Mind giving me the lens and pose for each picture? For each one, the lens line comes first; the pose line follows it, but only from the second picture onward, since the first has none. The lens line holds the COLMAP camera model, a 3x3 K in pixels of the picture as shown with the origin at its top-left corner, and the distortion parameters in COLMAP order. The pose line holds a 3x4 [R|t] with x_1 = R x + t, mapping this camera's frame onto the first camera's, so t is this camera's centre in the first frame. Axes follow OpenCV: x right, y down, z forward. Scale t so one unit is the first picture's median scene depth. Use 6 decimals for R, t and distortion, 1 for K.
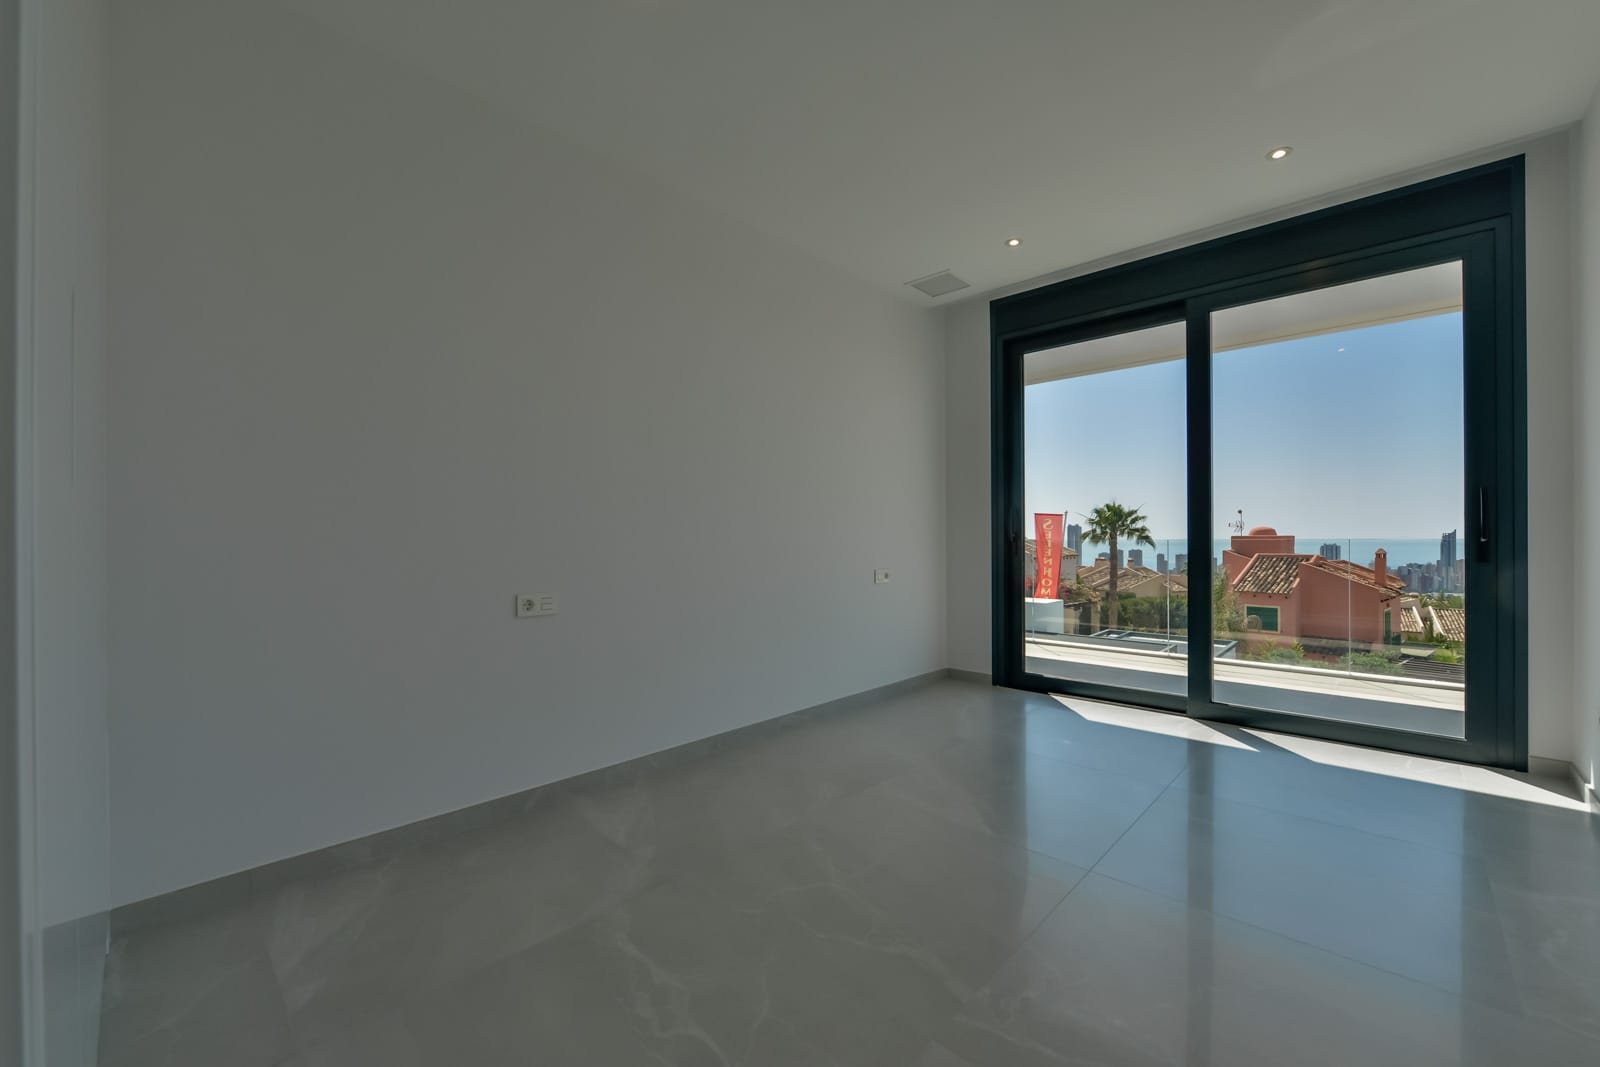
lens RADIAL K [[648.6, 0, 804.1], [0, 648.6, 539.6], [0, 0, 1]] dist [-0.006809, 0.000072]
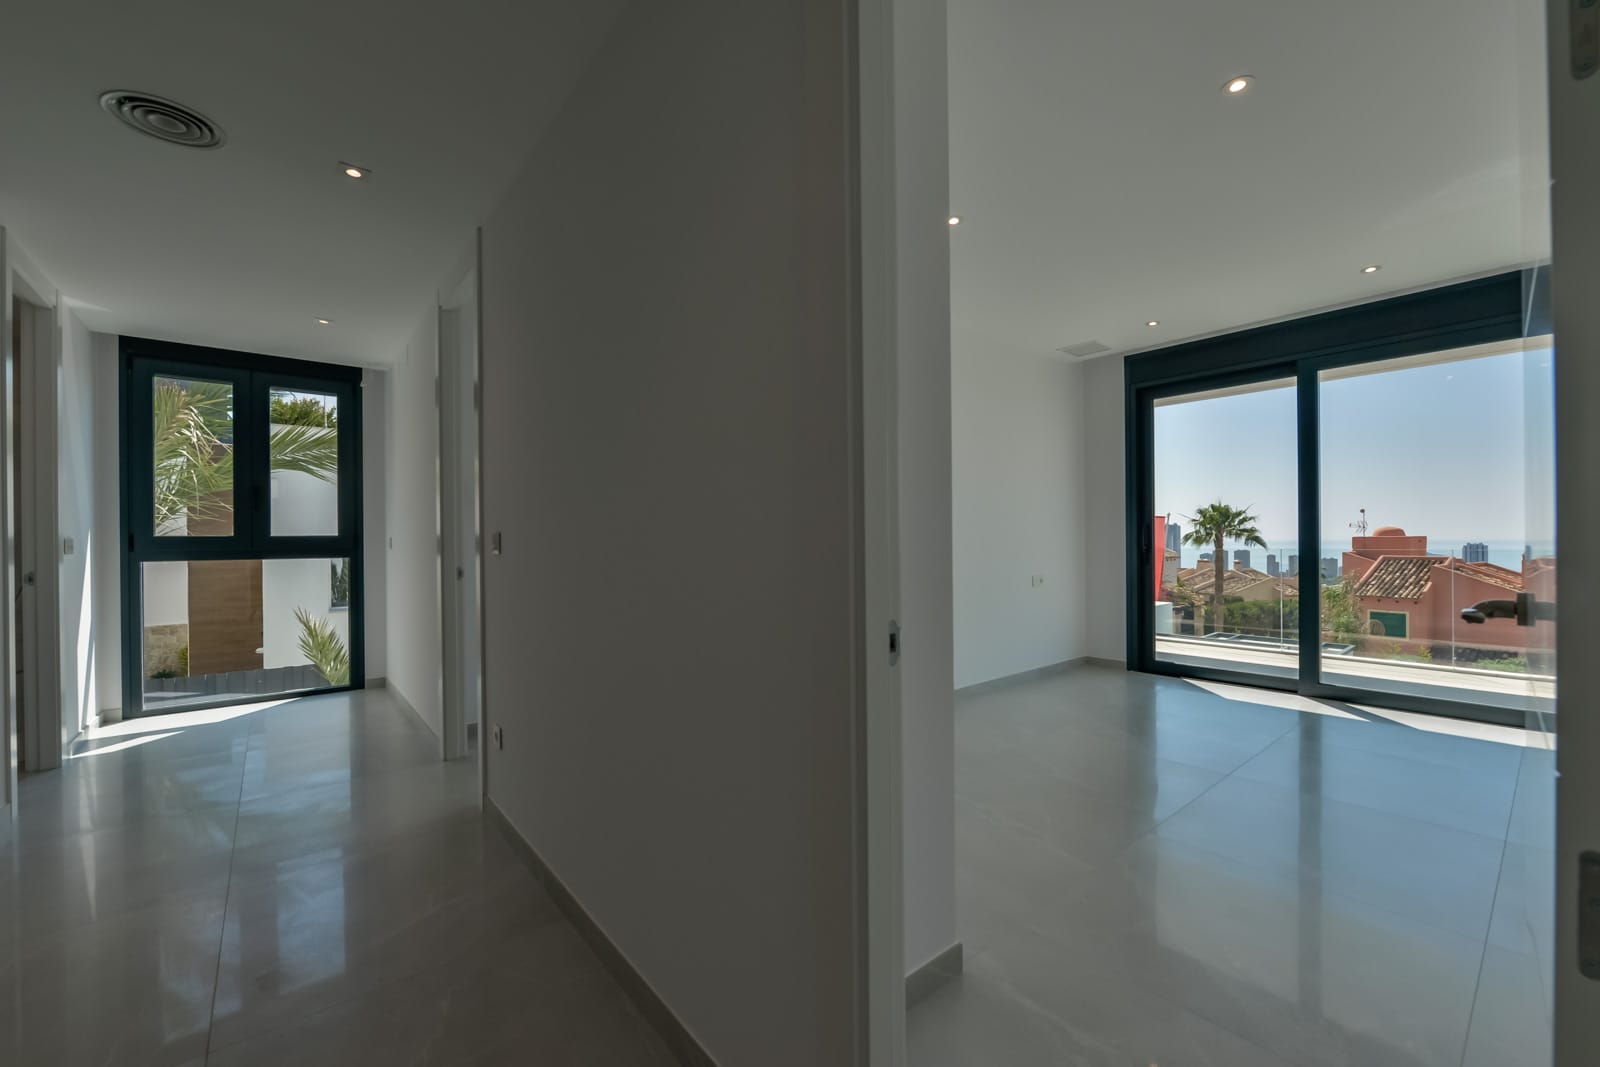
lens RADIAL K [[648.6, 0, 803.0], [0, 648.6, 540.4], [0, 0, 1]] dist [-0.006809, 0.000072]
pose [[0.992384, -0.003365, -0.123137, -0.137784], [0.003345, 0.999994, -0.000366, -0.018653], [0.123137, -0.000049, 0.992390, -0.240625]]
